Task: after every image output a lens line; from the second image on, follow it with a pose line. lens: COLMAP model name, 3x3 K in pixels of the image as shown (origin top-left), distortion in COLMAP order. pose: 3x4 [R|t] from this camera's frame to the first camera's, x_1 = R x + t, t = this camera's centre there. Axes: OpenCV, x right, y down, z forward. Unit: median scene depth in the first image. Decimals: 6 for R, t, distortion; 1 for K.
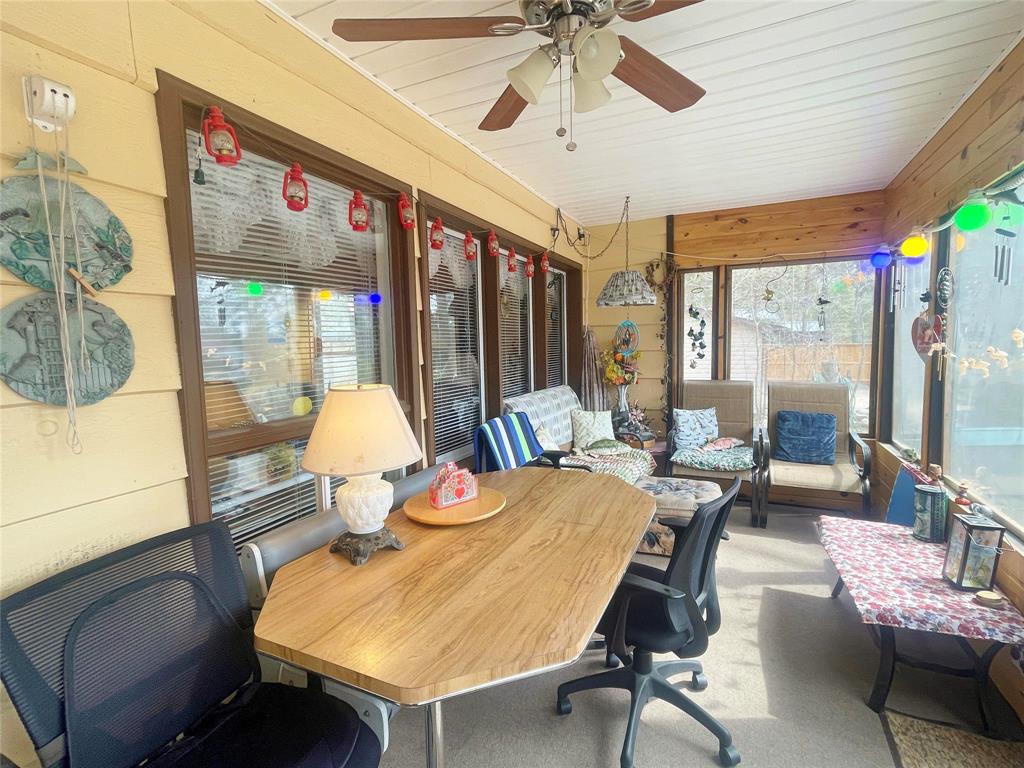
lens RADIAL K [[483.8, 0, 511.1], [0, 483.8, 381.7], [0, 0, 1]] dist [-0.013709, 0.006657]
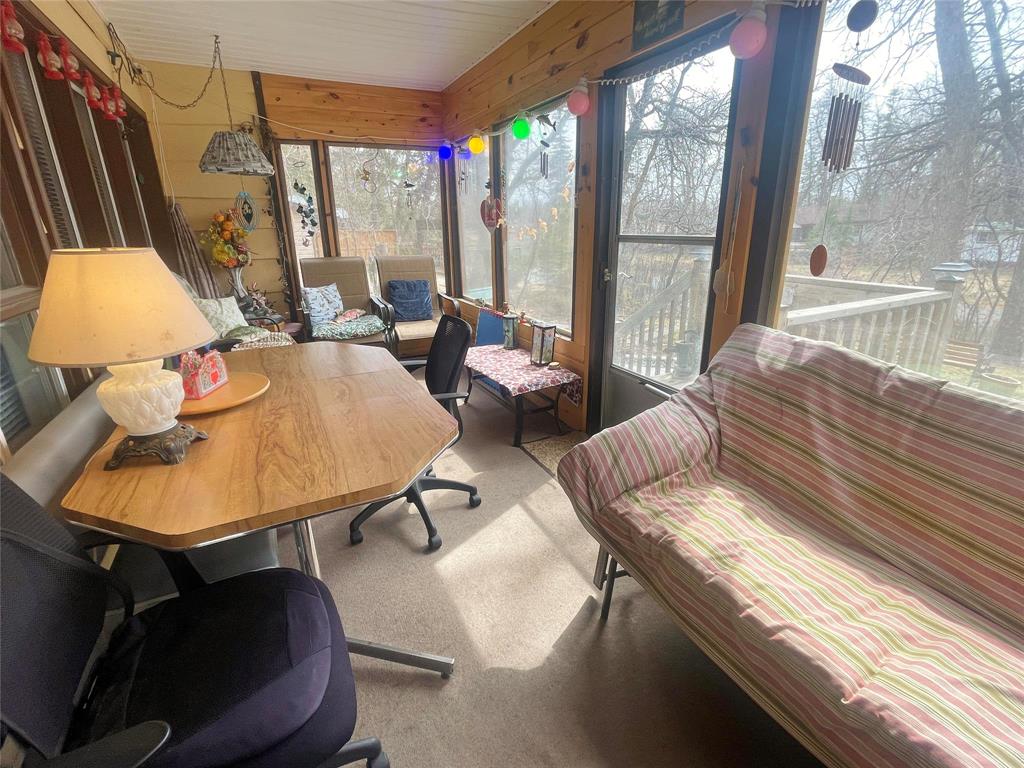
lens RADIAL K [[483.8, 0, 516.2], [0, 483.8, 385.6], [0, 0, 1]] dist [-0.013709, 0.006657]
pose [[0.609690, -0.239084, 0.755723, -0.212181], [0.060978, 0.964747, 0.256017, 0.024083], [-0.790291, -0.110008, 0.602775, 0.008449]]
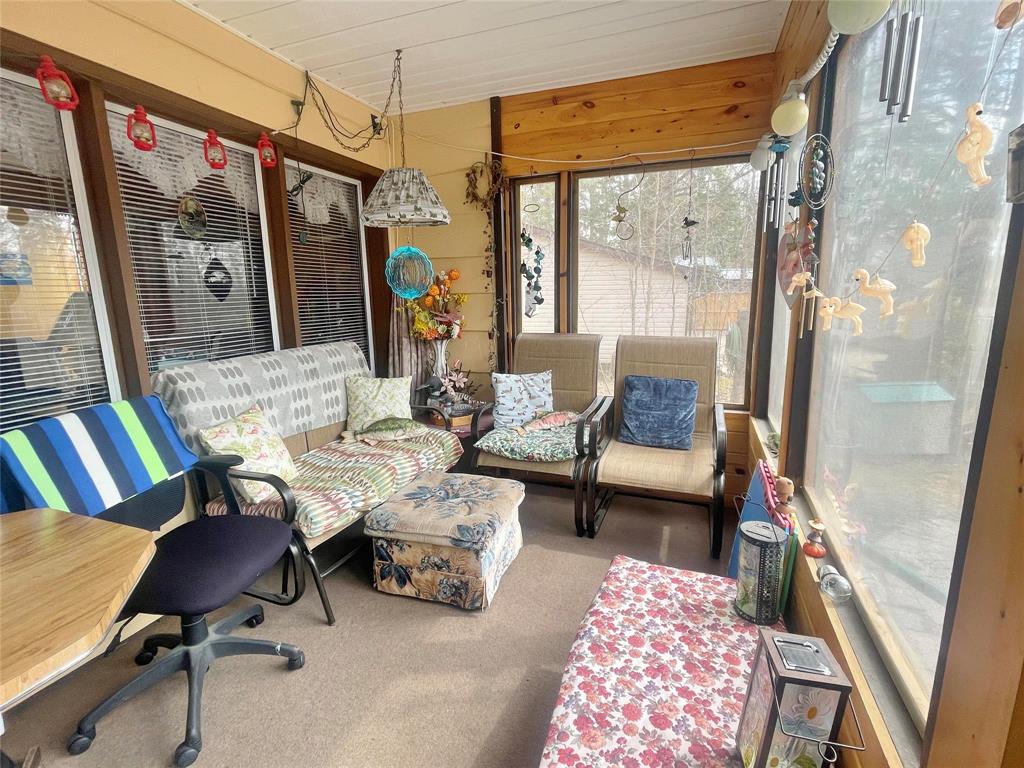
lens RADIAL K [[483.8, 0, 514.3], [0, 483.8, 381.7], [0, 0, 1]] dist [-0.013709, 0.006657]
pose [[0.995683, -0.014116, 0.091745, 0.315550], [0.004388, 0.994422, 0.105386, -0.008189], [-0.092721, -0.104528, 0.990190, 0.286808]]
